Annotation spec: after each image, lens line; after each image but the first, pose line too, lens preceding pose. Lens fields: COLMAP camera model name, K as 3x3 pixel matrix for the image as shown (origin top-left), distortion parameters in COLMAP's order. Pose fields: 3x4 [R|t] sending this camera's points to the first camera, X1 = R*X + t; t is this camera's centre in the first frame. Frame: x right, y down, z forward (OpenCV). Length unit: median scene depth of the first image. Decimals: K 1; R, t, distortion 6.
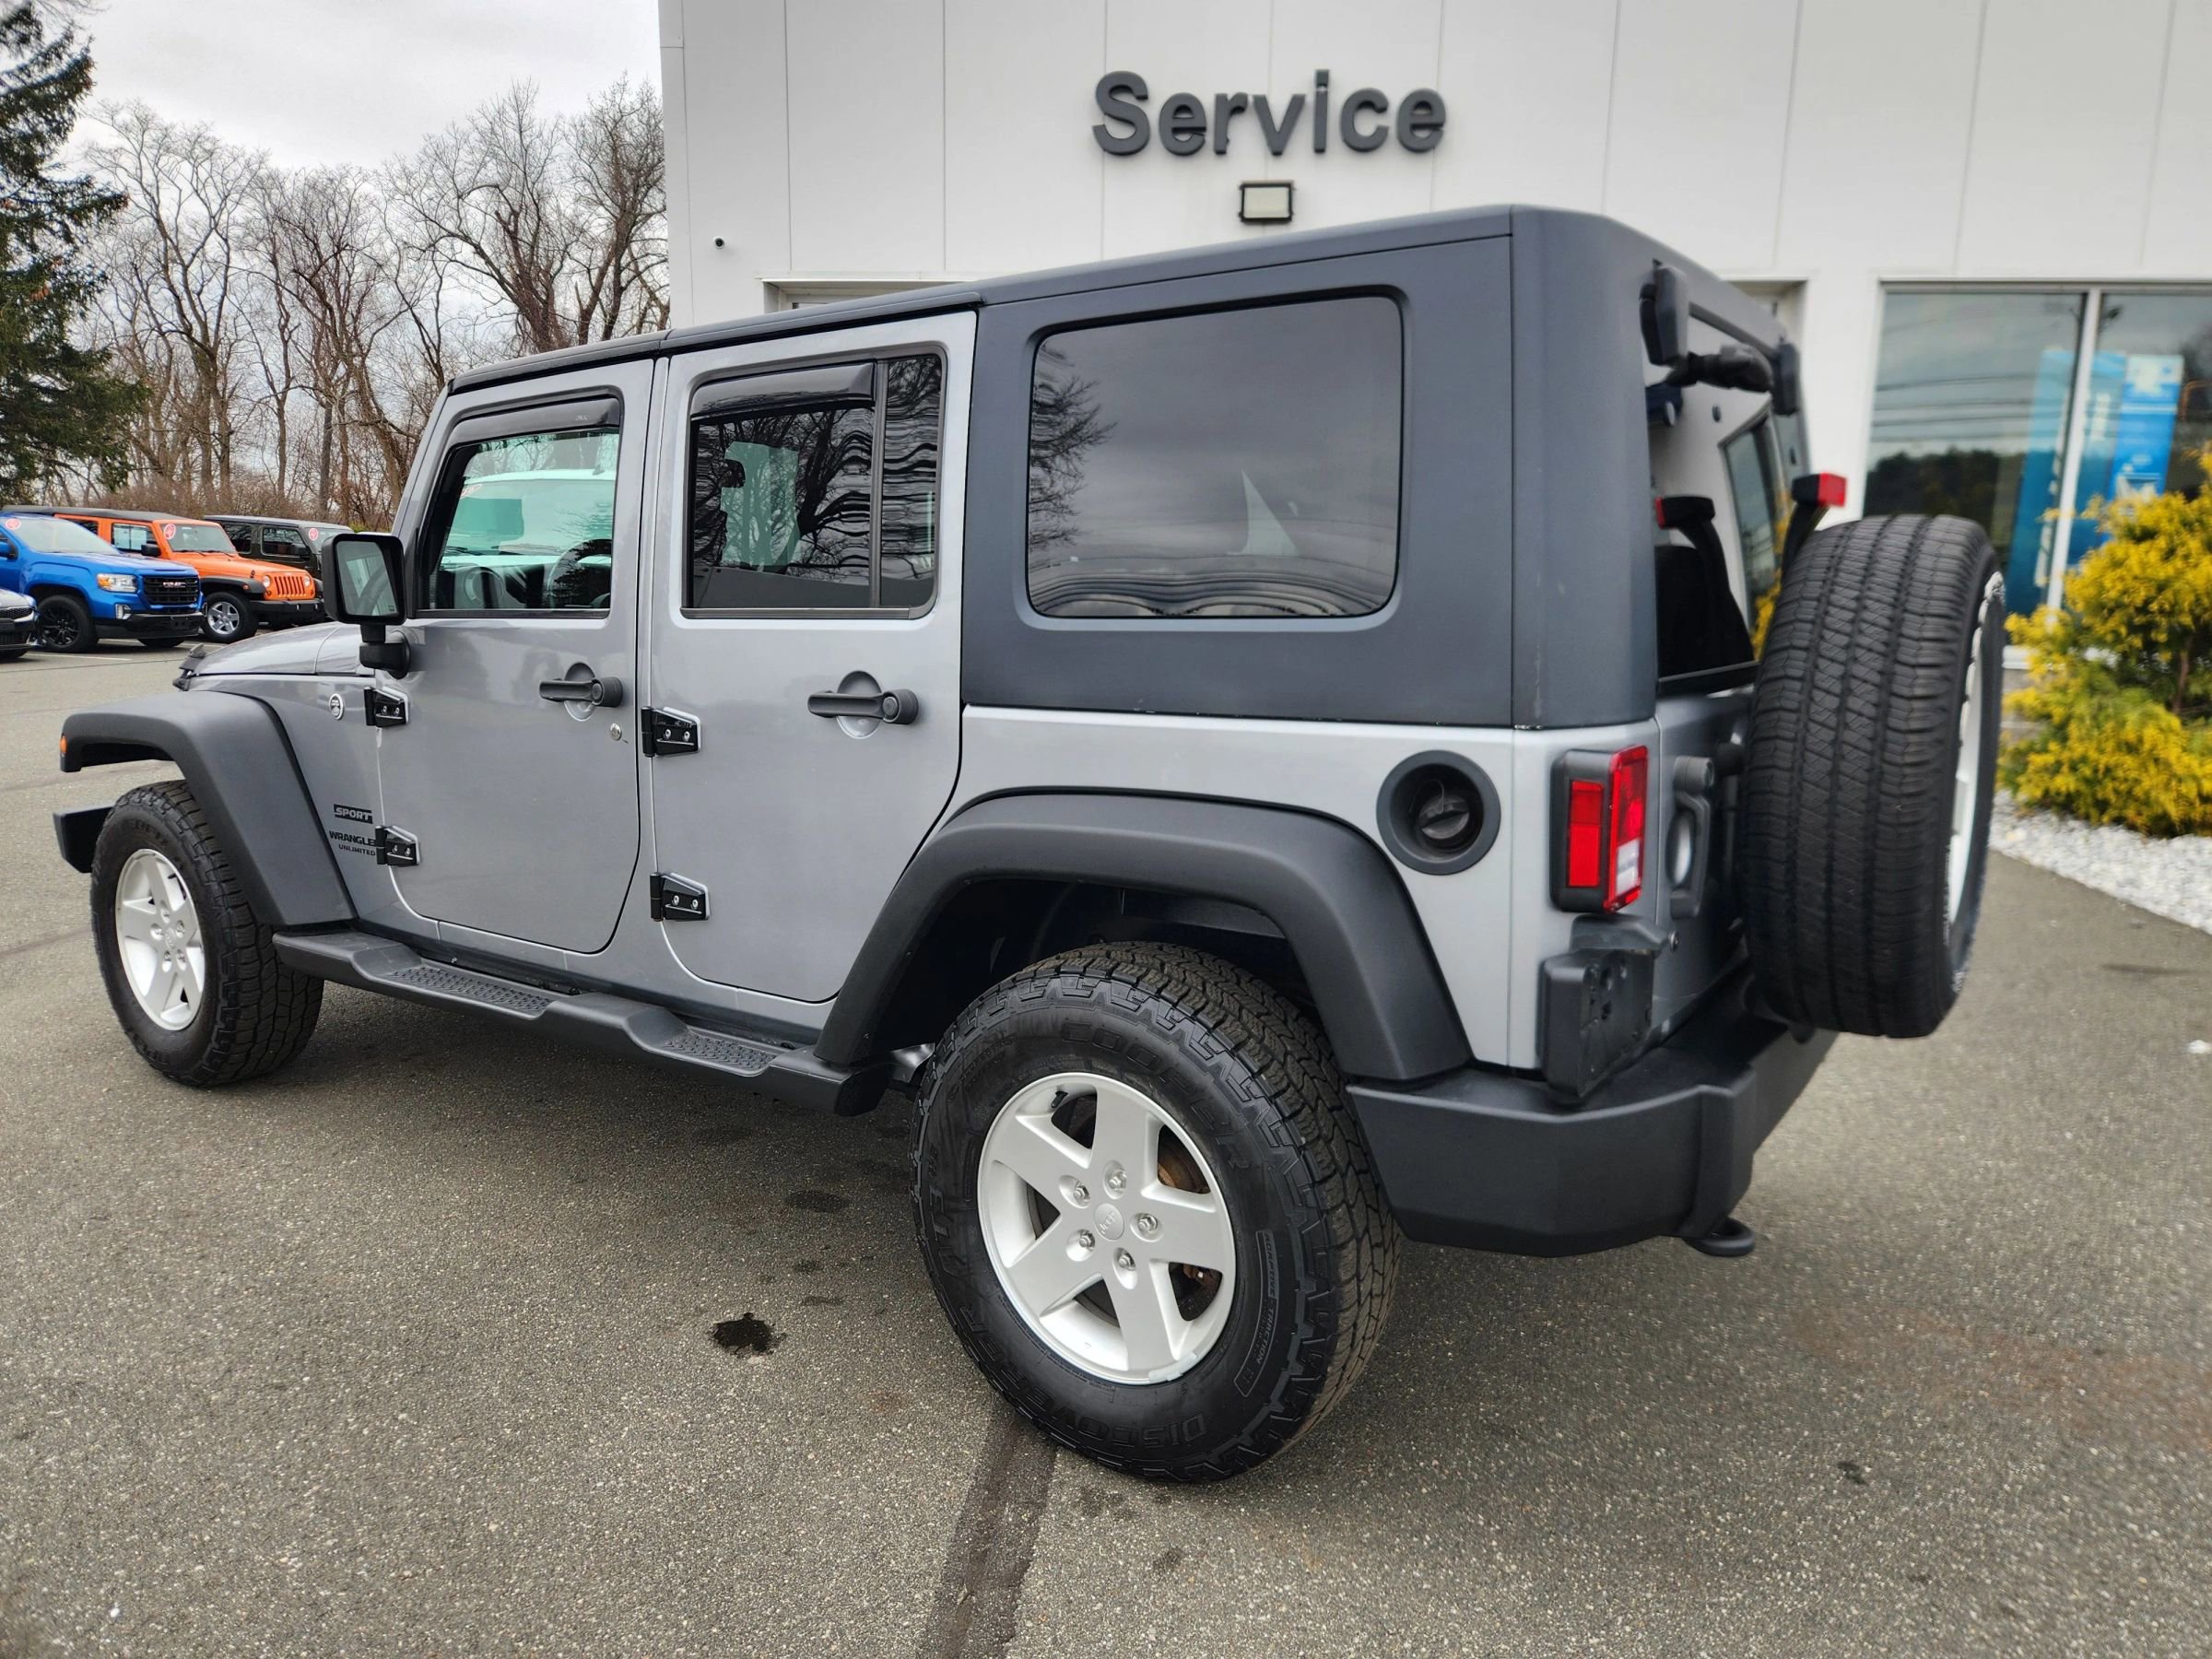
lens RADIAL K [[1465.1, 0, 1108.9], [0, 1465.1, 820.8], [0, 0, 1]] dist [0.063503, -0.045579]
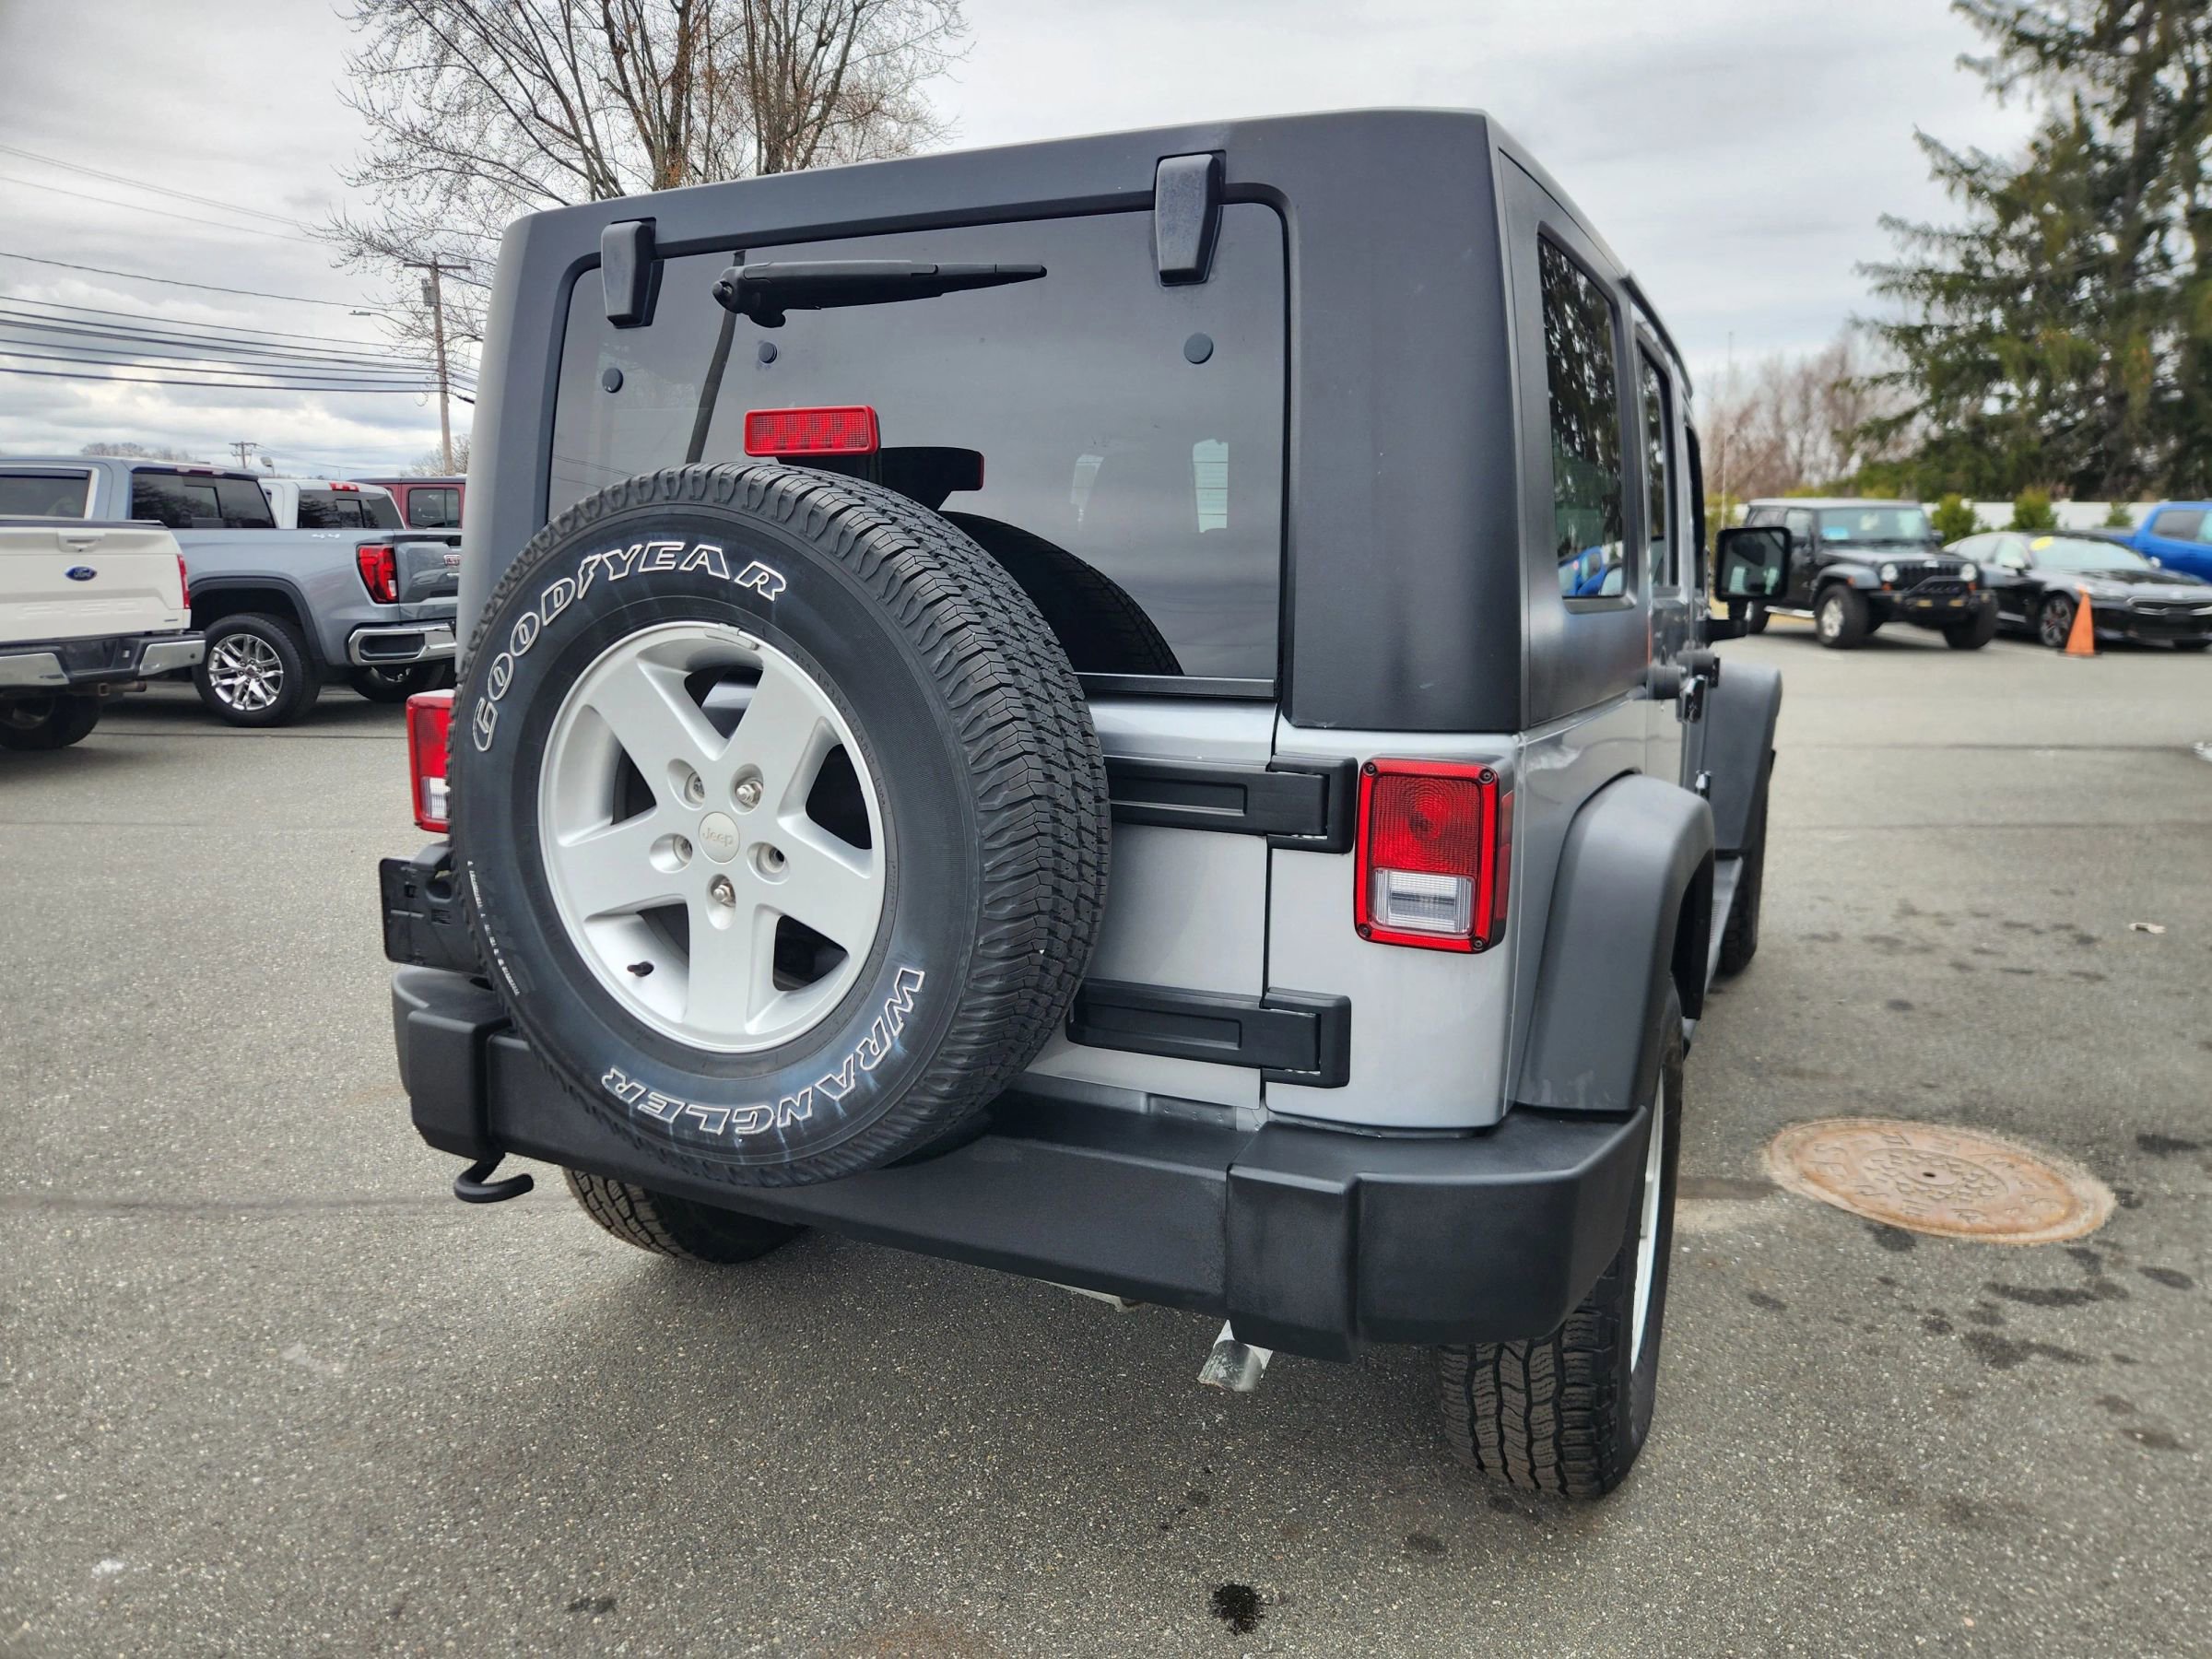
lens RADIAL K [[1455.5, 0, 1127.0], [0, 1455.5, 836.3], [0, 0, 1]] dist [0.096744, -0.087256]
pose [[0.162596, 0.178031, -0.970499, 1.011825], [-0.164215, 0.974752, 0.151299, -0.131355], [0.972932, 0.134769, 0.187726, 0.842529]]
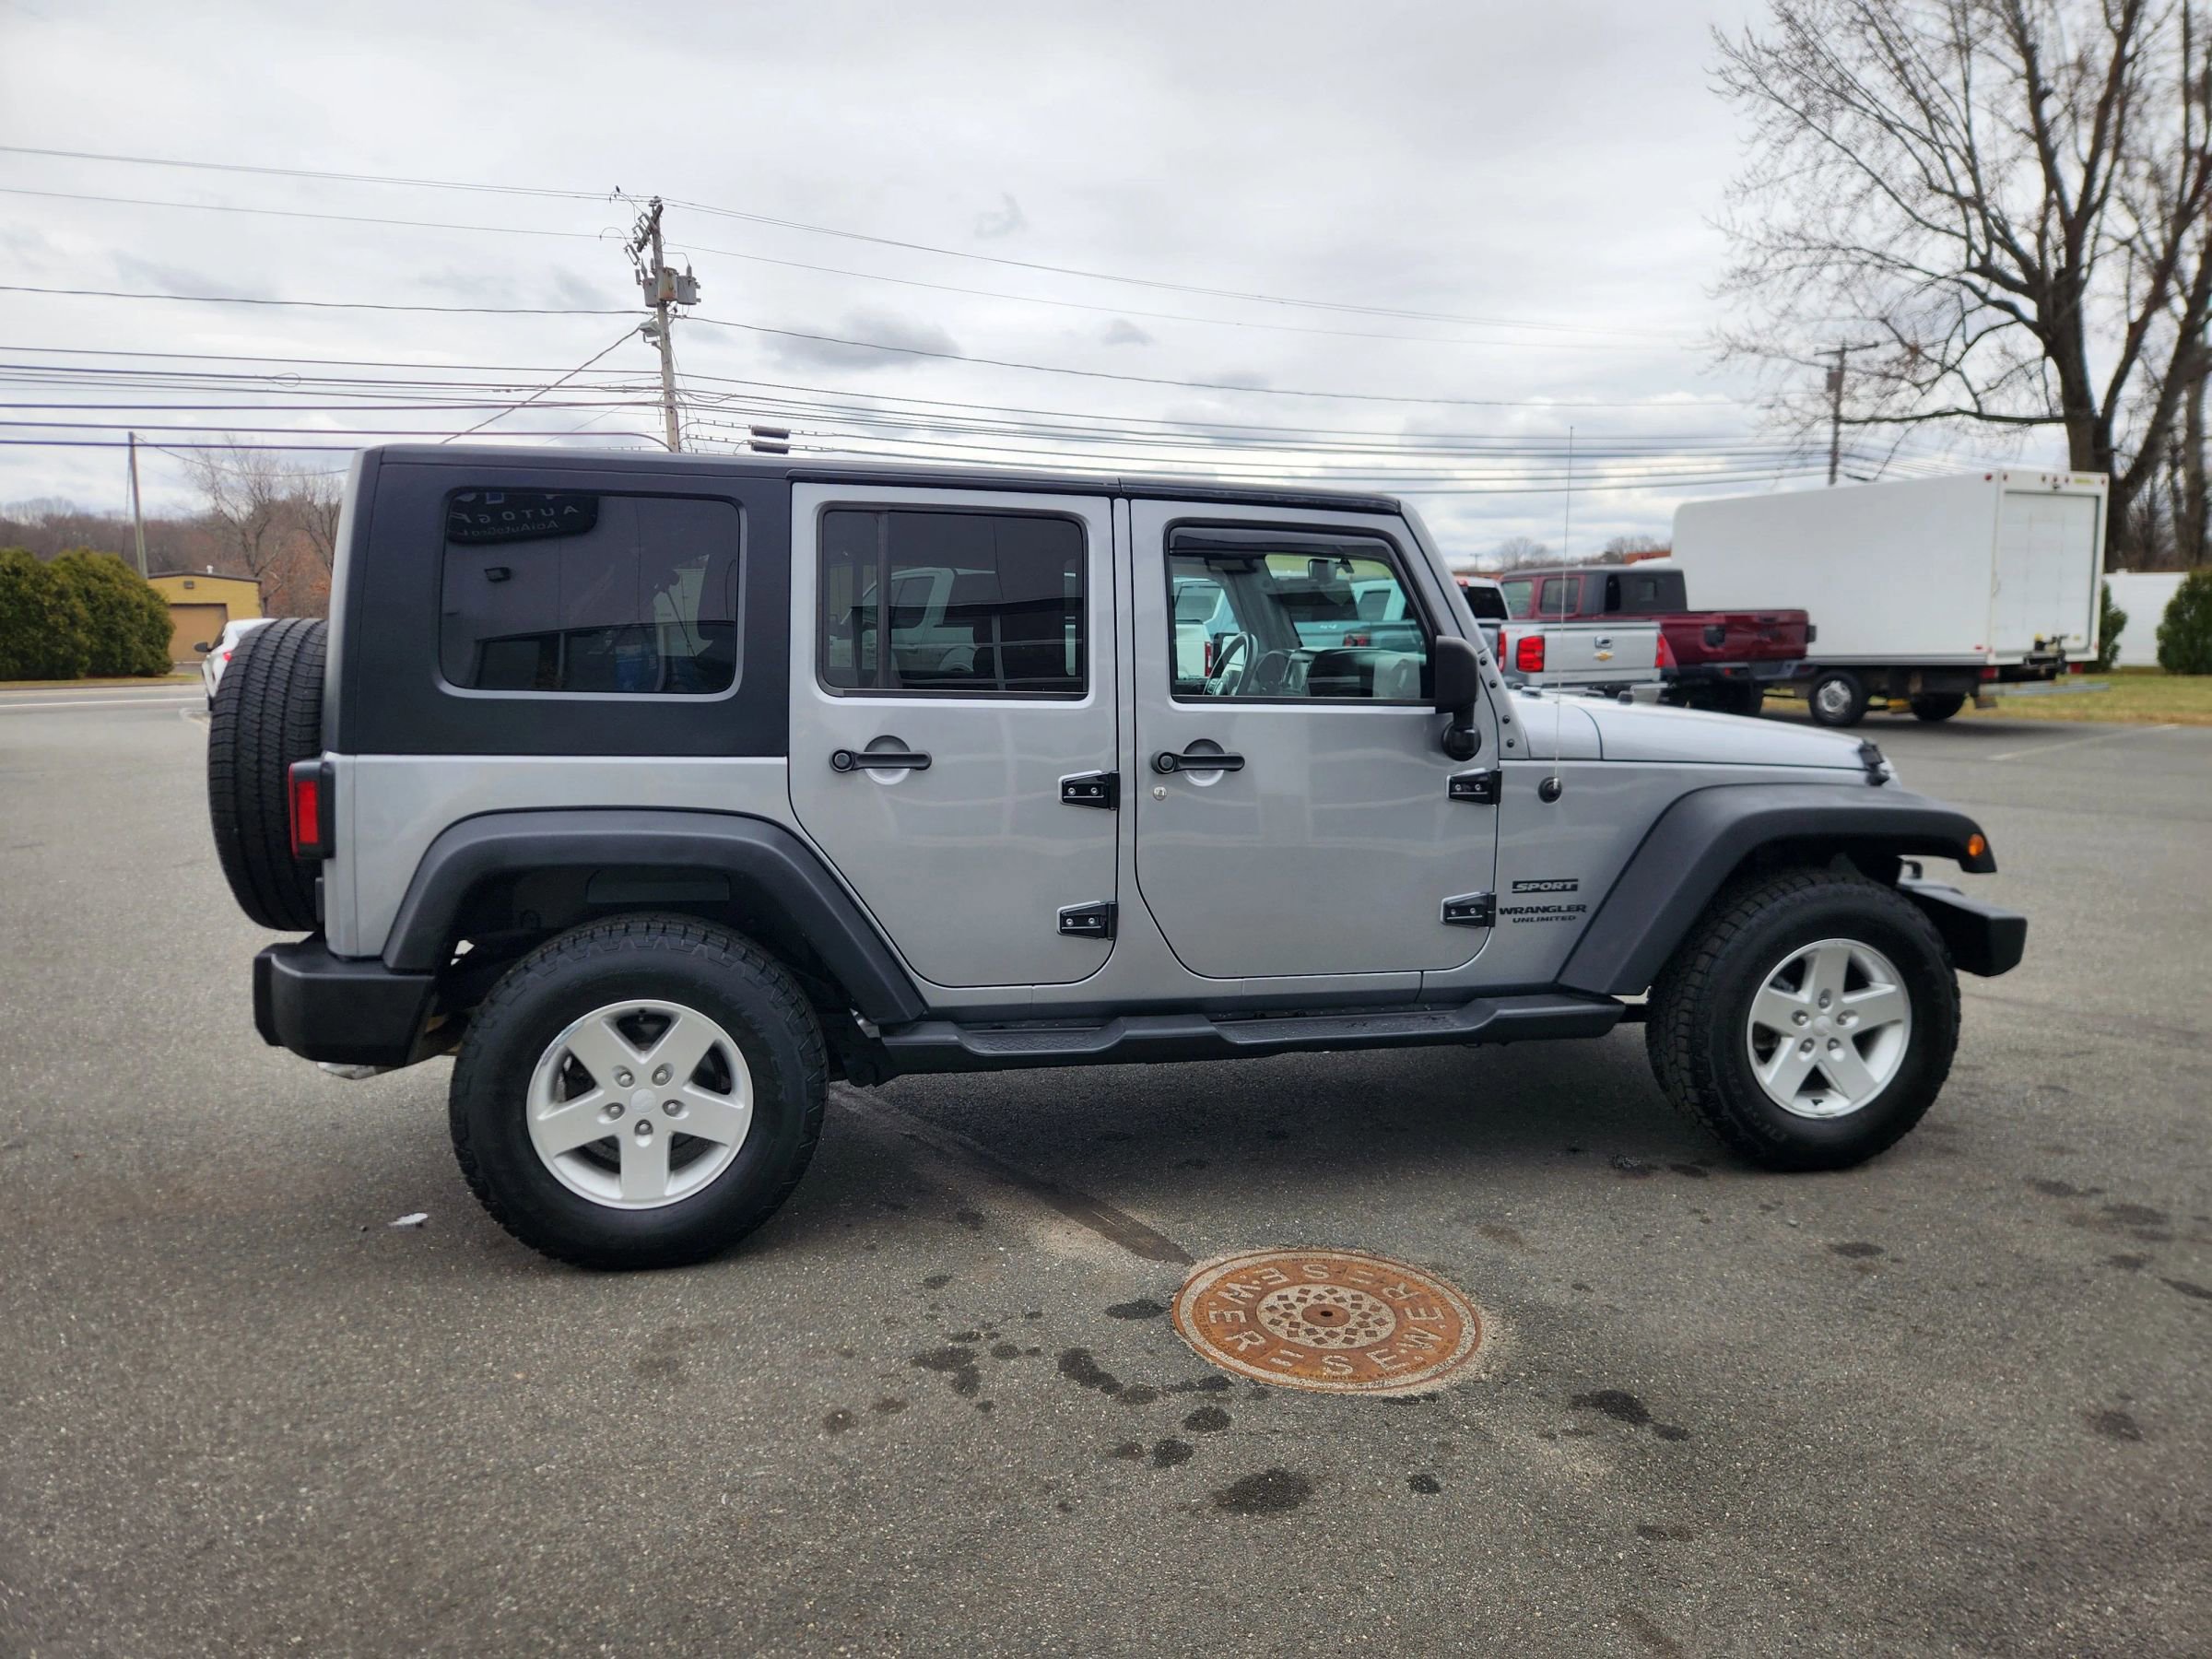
lens RADIAL K [[1465.1, 0, 1108.9], [0, 1465.1, 820.8], [0, 0, 1]] dist [0.063503, -0.045579]
pose [[-0.680735, 0.086034, -0.727460, 0.908648], [-0.131952, 0.962433, 0.237299, -0.388536], [0.720547, 0.257527, -0.643810, 2.189765]]
